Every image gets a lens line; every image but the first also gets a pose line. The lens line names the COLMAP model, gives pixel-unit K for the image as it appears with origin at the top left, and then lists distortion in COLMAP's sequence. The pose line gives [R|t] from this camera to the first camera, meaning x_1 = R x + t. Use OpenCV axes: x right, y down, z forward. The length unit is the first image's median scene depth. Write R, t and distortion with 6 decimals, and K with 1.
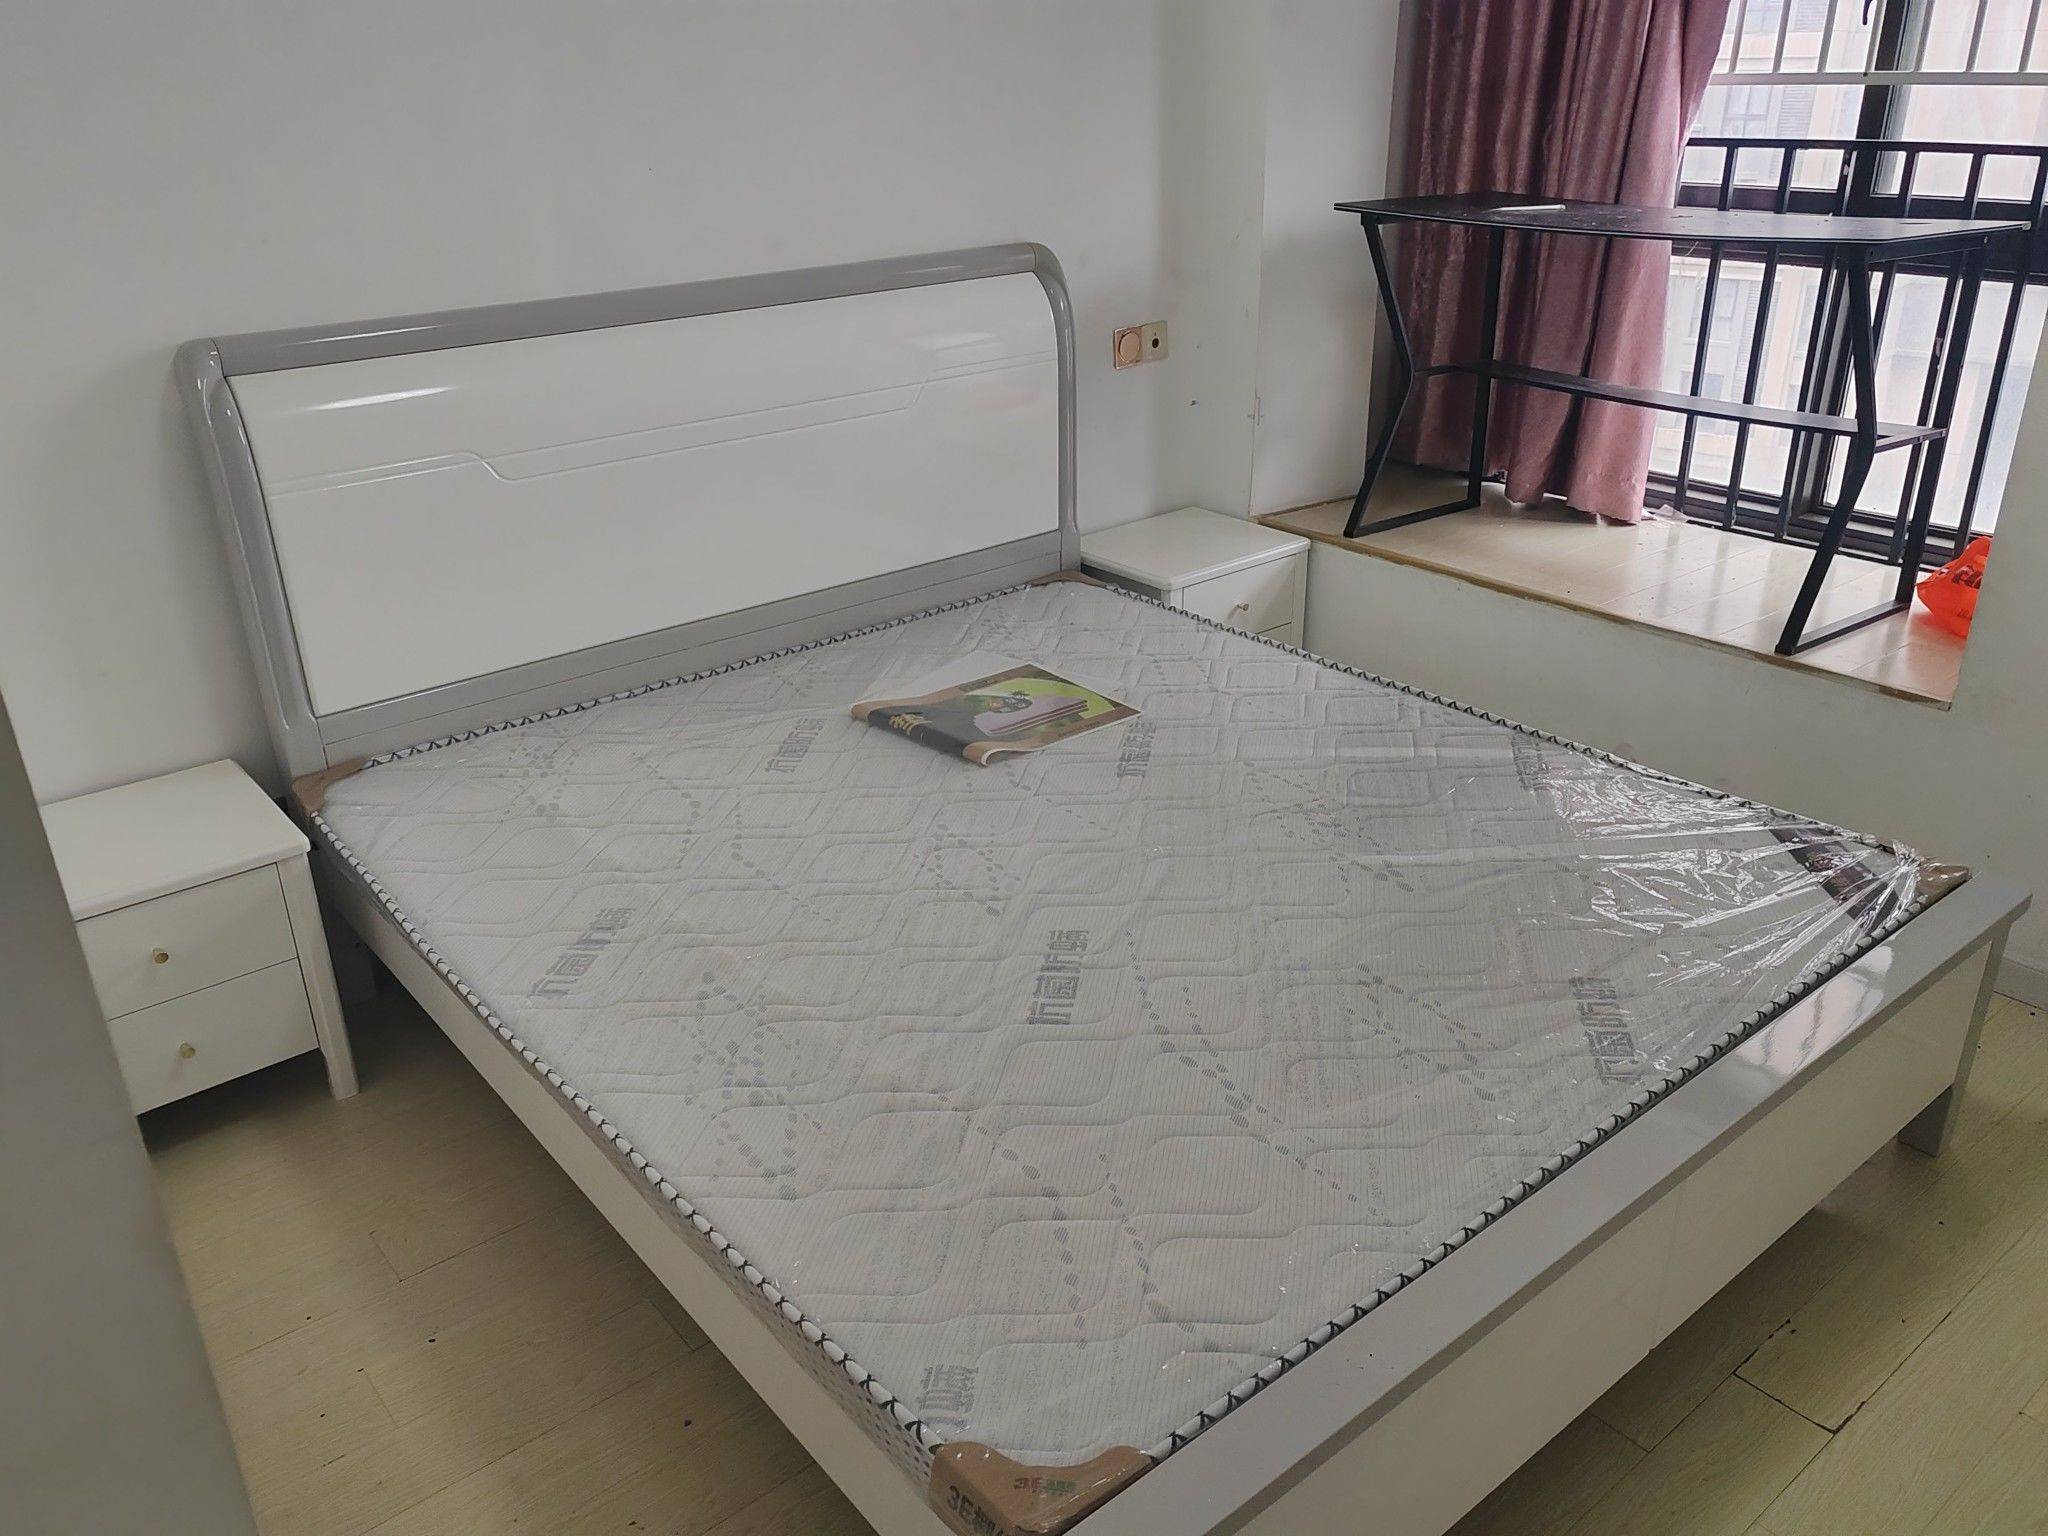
lens RADIAL K [[1572.9, 0, 1019.1], [0, 1572.9, 772.5], [0, 0, 1]] dist [0.000595, -0.001822]
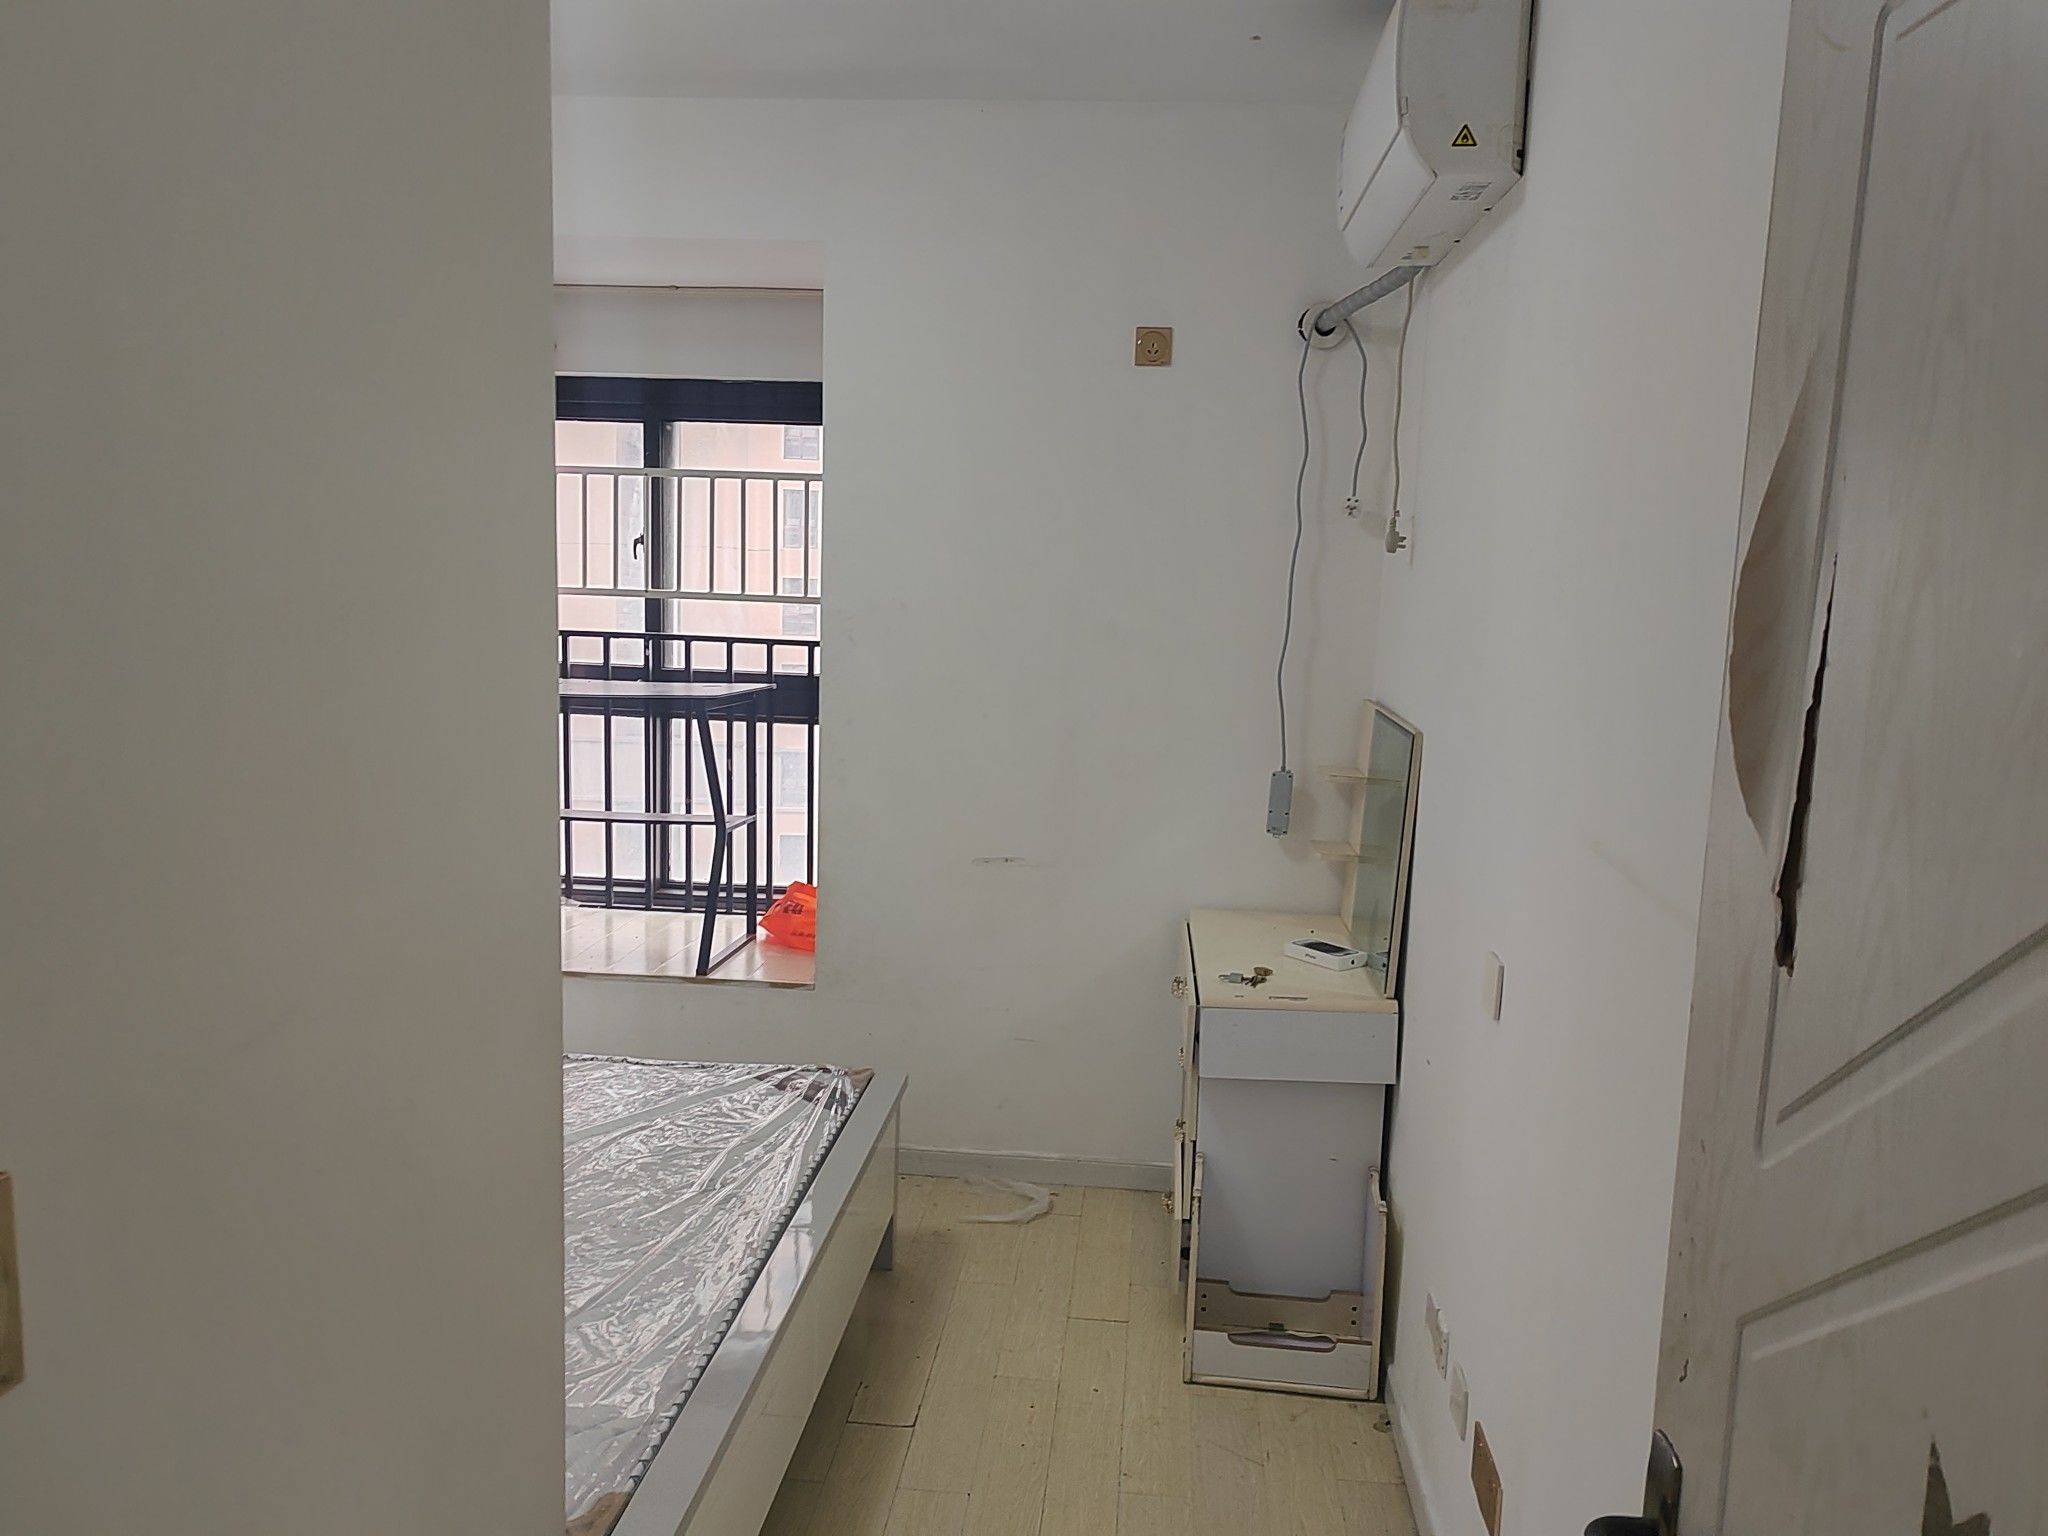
lens RADIAL K [[1572.9, 0, 1019.1], [0, 1572.9, 772.5], [0, 0, 1]] dist [0.000595, -0.001822]
pose [[0.697725, -0.053489, 0.714365, -0.289544], [0.251147, 0.952181, -0.174000, 0.063053], [-0.670898, 0.300815, 0.677795, -0.186481]]
